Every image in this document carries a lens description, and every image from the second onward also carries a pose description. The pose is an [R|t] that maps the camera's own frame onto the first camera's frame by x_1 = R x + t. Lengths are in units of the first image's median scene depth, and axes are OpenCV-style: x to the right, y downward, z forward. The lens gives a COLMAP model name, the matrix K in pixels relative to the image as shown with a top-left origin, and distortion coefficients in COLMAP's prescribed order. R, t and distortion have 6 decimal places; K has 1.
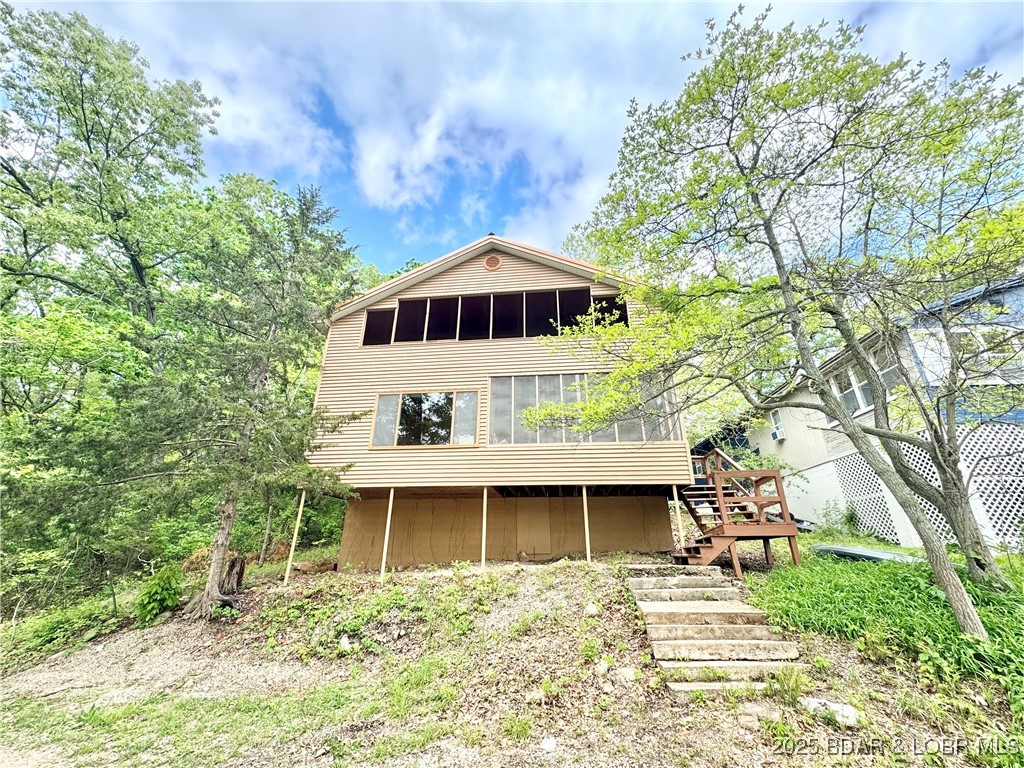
lens RADIAL K [[407.4, 0, 513.8], [0, 407.4, 386.0], [0, 0, 1]] dist [-0.000625, -0.000051]
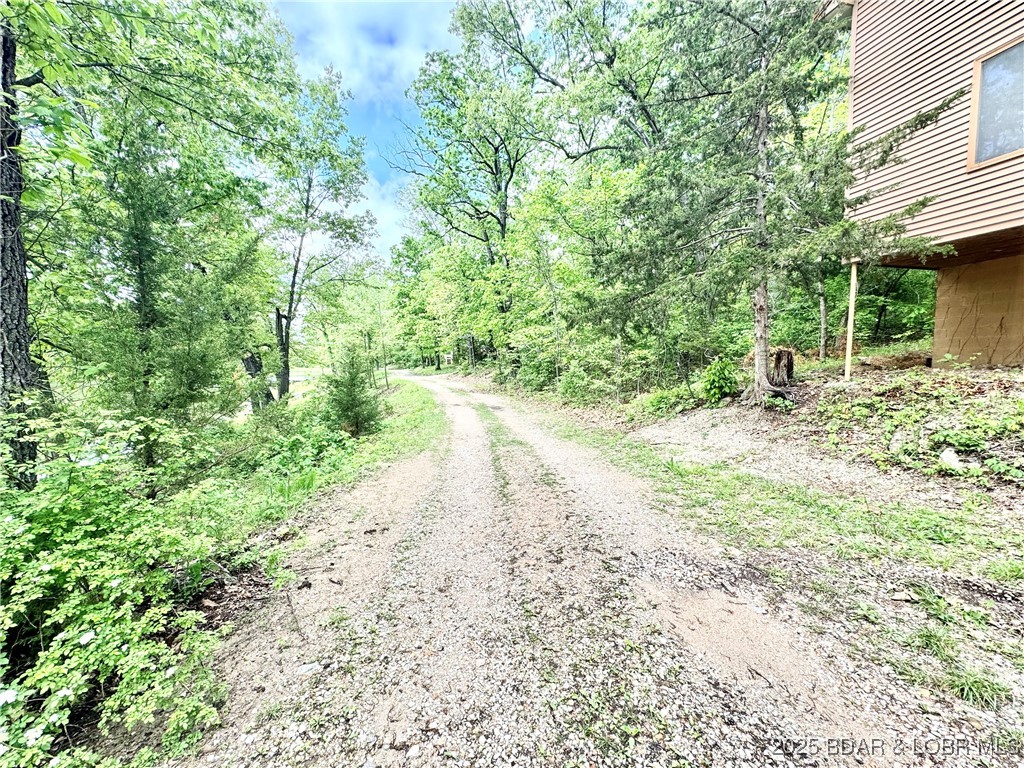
lens RADIAL K [[407.4, 0, 513.6], [0, 407.4, 385.1], [0, 0, 1]] dist [-0.000625, -0.000051]
pose [[0.365340, 0.054344, -0.929287, -0.049958], [0.363534, 0.910691, 0.196177, 0.104982], [0.856954, -0.409499, 0.312955, 0.184776]]
